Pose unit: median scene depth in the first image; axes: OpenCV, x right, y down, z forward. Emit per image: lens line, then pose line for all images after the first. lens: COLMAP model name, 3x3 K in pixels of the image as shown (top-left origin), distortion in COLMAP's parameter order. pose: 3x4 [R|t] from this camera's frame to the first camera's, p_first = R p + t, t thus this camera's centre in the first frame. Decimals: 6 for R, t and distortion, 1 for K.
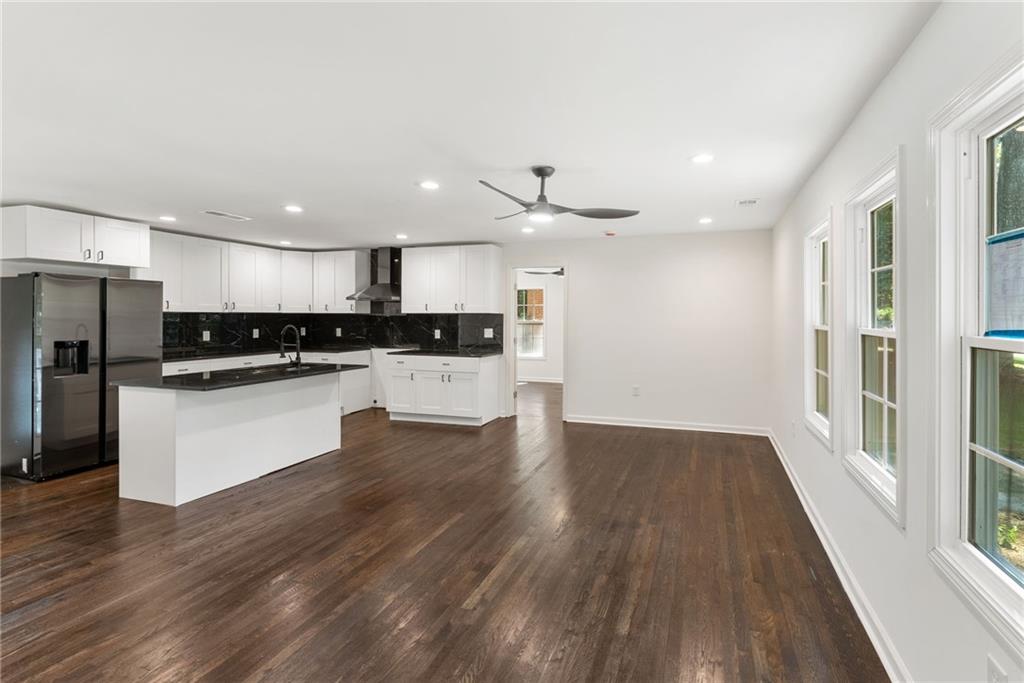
lens RADIAL K [[447.2, 0, 515.3], [0, 447.2, 316.6], [0, 0, 1]] dist [-0.002862, -0.000625]
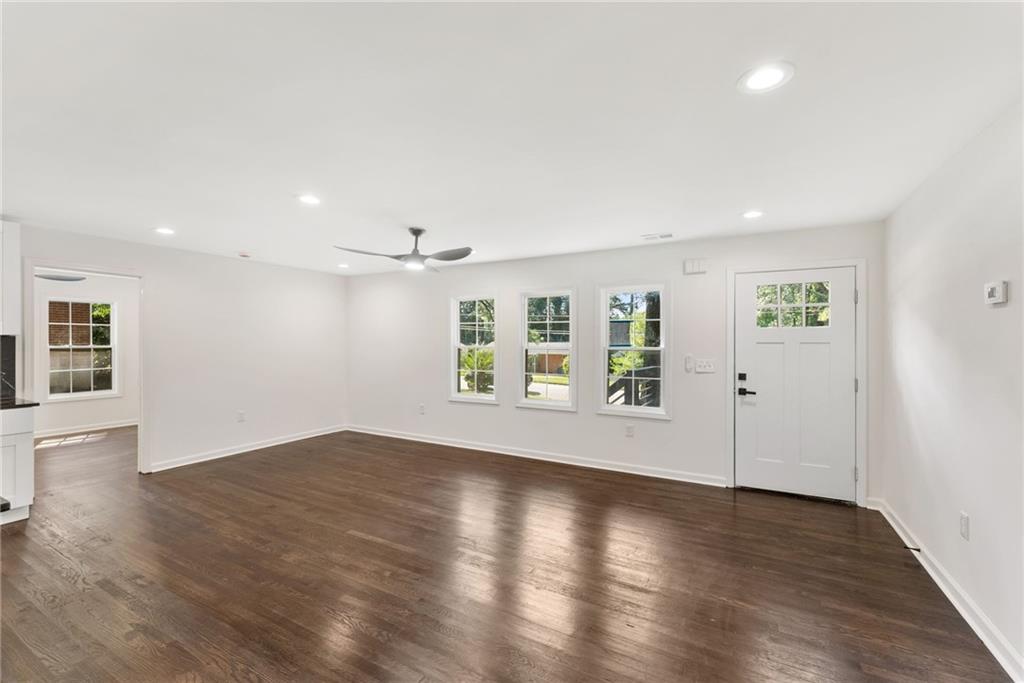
lens RADIAL K [[443.1, 0, 512.0], [0, 443.1, 341.5], [0, 0, 1]] dist [-0.000489, -0.000045]
pose [[0.174783, -0.000563, 0.984607, -0.585194], [-0.001217, 0.999999, 0.000788, -0.001092], [-0.984606, -0.001336, 0.174782, 0.244833]]
